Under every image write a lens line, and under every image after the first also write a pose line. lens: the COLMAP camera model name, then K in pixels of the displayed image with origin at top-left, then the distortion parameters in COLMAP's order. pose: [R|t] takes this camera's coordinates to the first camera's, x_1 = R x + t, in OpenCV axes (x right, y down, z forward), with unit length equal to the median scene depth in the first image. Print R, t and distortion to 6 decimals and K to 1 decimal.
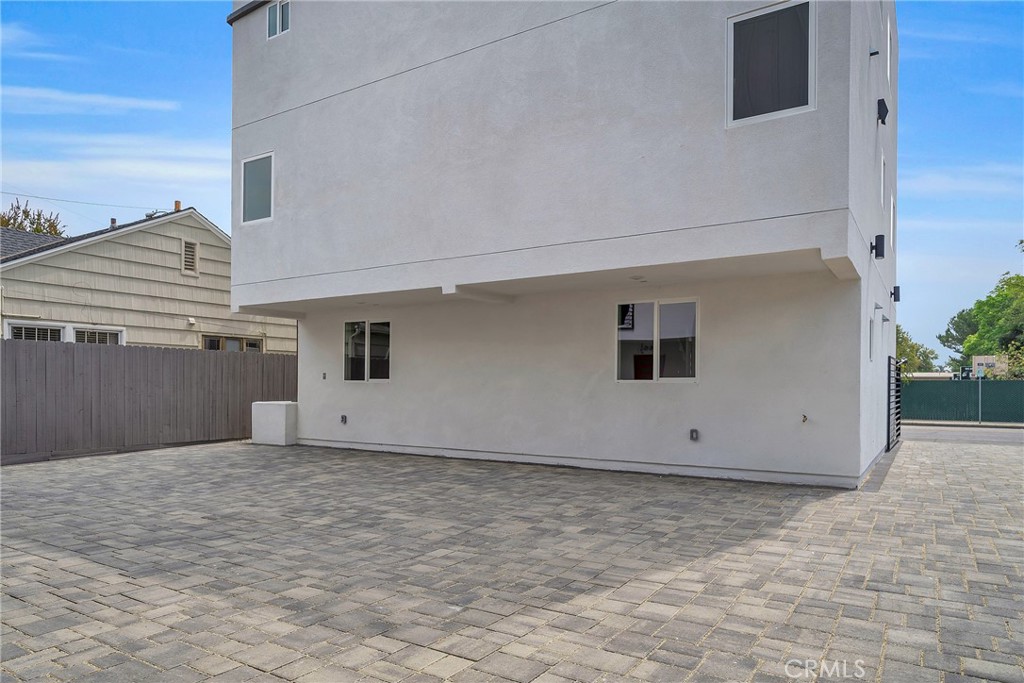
lens RADIAL K [[646.8, 0, 514.3], [0, 646.8, 391.3], [0, 0, 1]] dist [-0.000179, -0.000421]
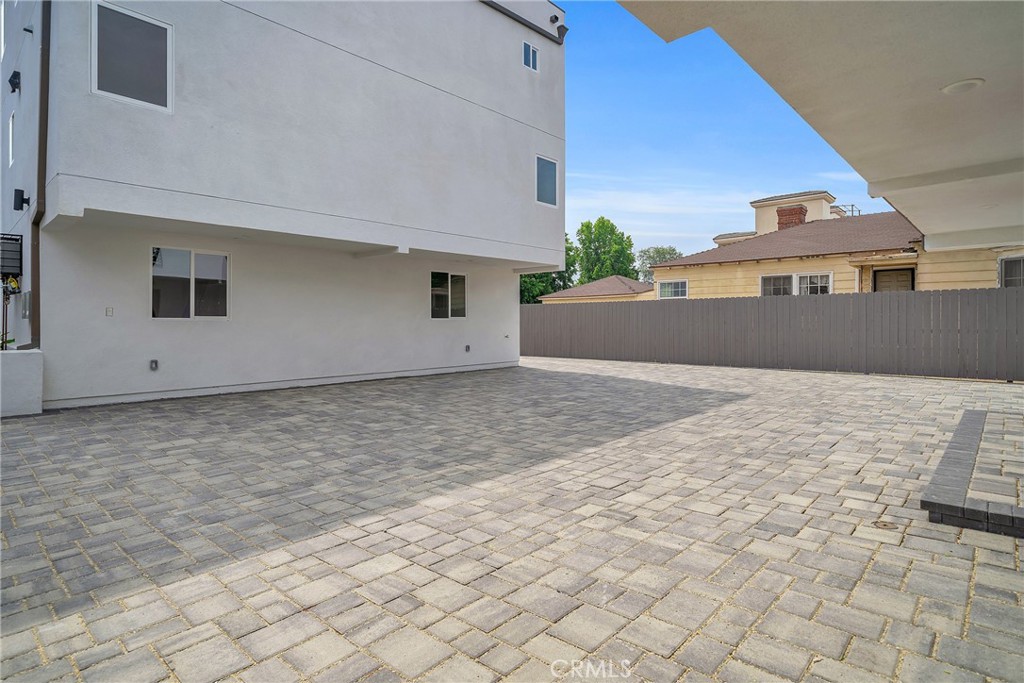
lens RADIAL K [[528.4, 0, 489.7], [0, 528.4, 337.4], [0, 0, 1]] dist [-0.002286, -0.001187]
pose [[0.210660, -0.036573, 0.976875, -0.858512], [0.008724, 0.999330, 0.035533, -0.011869], [-0.977520, 0.001037, 0.210838, 0.455293]]
